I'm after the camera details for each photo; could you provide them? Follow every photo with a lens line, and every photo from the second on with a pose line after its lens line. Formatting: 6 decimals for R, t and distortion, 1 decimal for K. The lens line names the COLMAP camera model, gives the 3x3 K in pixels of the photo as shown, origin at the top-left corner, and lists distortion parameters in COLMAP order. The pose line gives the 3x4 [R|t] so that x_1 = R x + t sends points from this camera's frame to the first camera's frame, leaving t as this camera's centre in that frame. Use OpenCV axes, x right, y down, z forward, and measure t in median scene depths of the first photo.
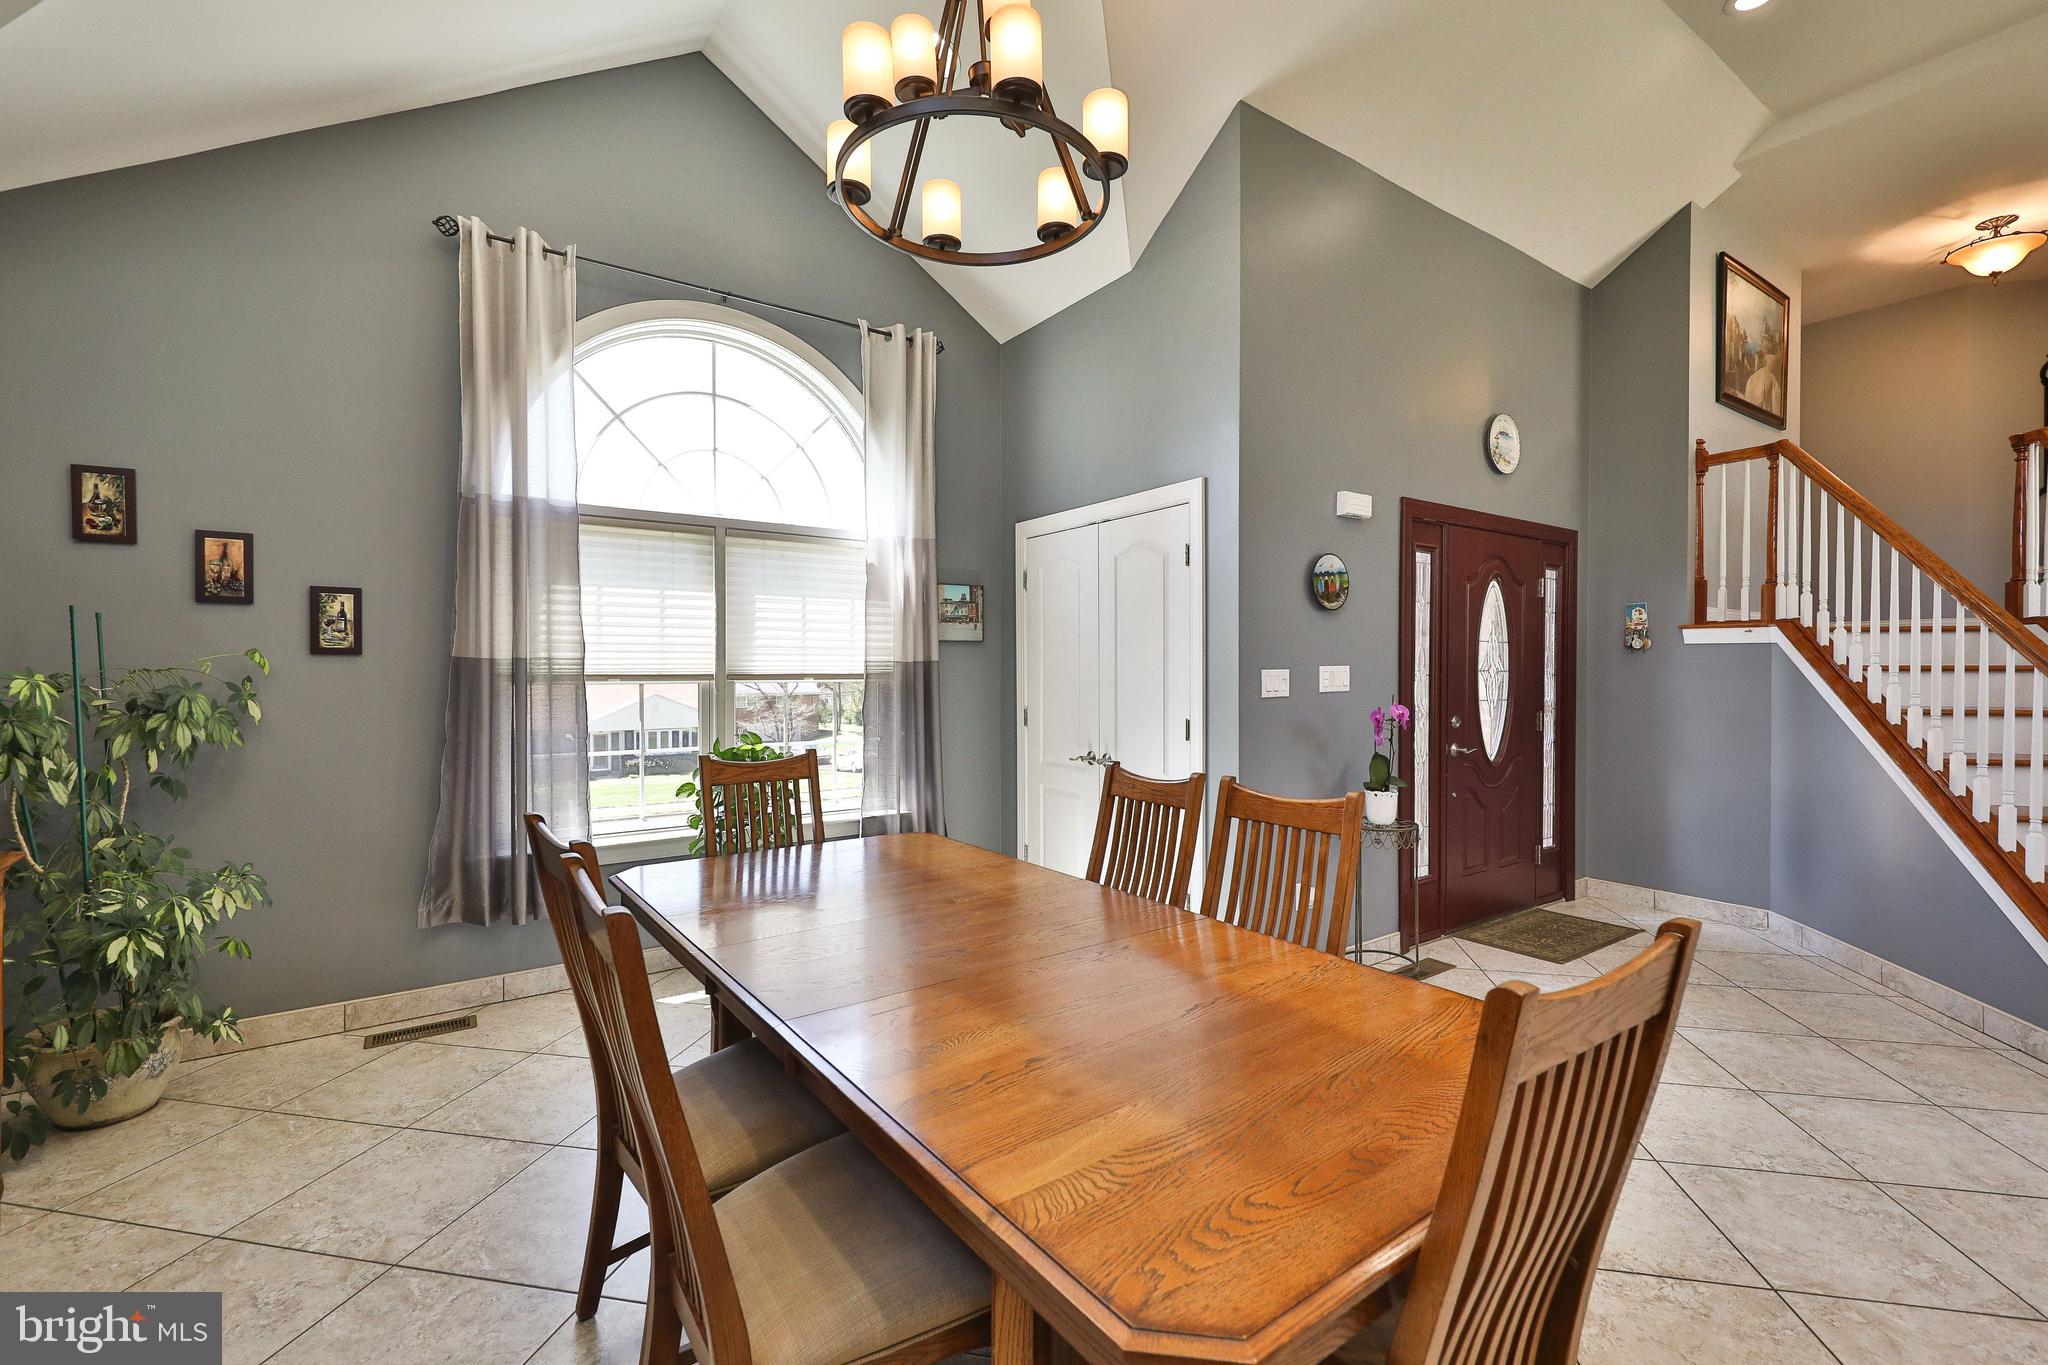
lens RADIAL K [[871.6, 0, 1024.9], [0, 871.6, 675.3], [0, 0, 1]] dist [0.019396, -0.007422]
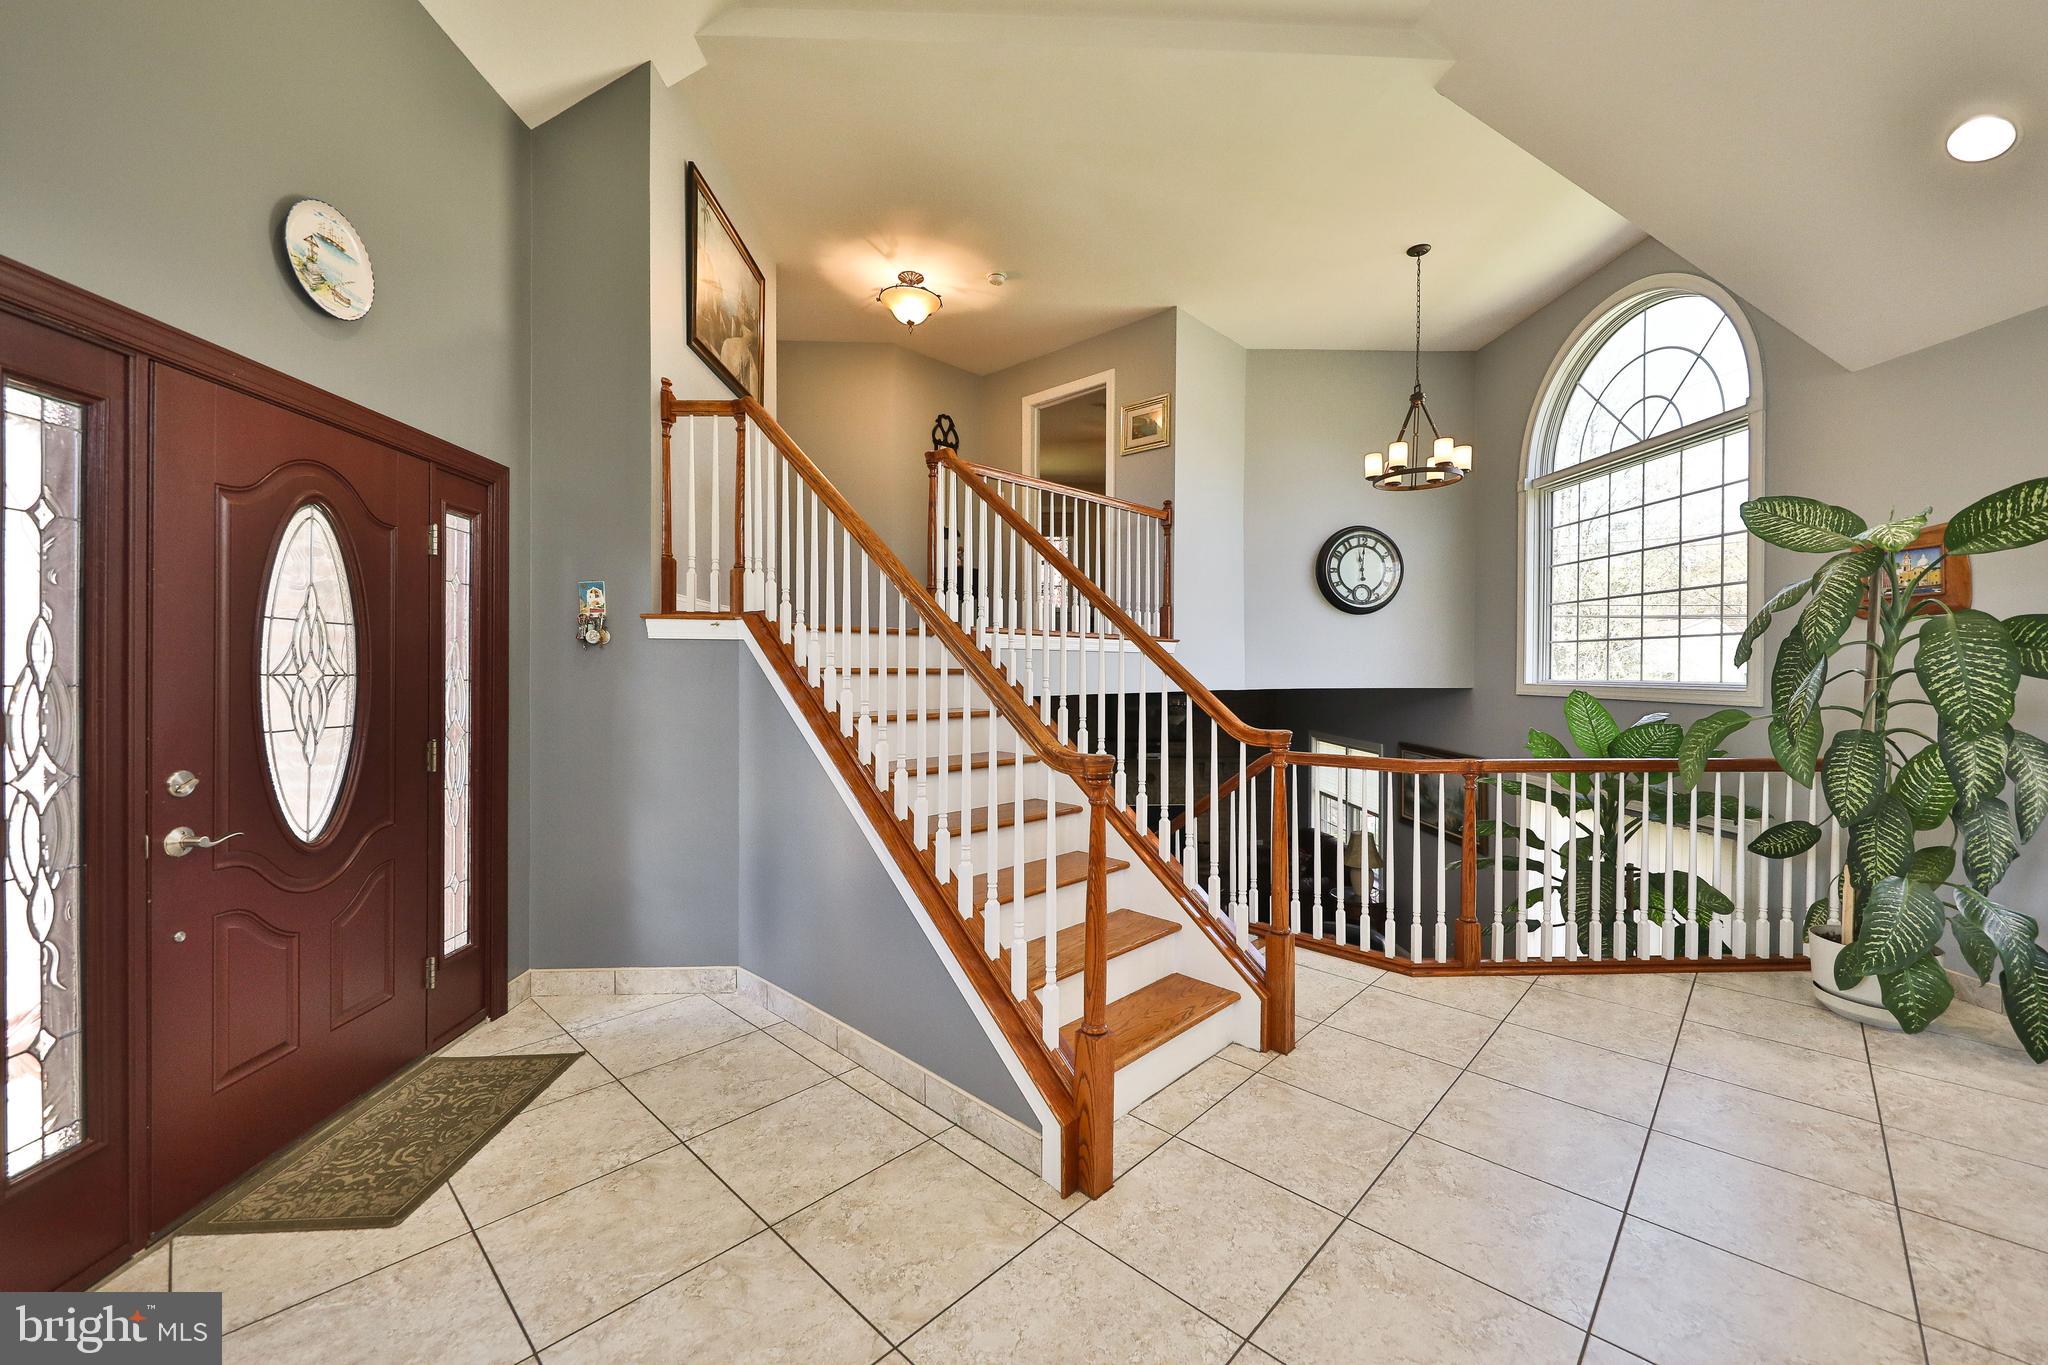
lens RADIAL K [[788.8, 0, 1030.4], [0, 788.8, 673.3], [0, 0, 1]] dist [0.000026, -0.000515]
pose [[0.535894, -0.000871, 0.844285, 0.367167], [0.004990, 0.999985, -0.002136, -0.002600], [-0.844270, 0.005358, 0.535891, 0.370766]]
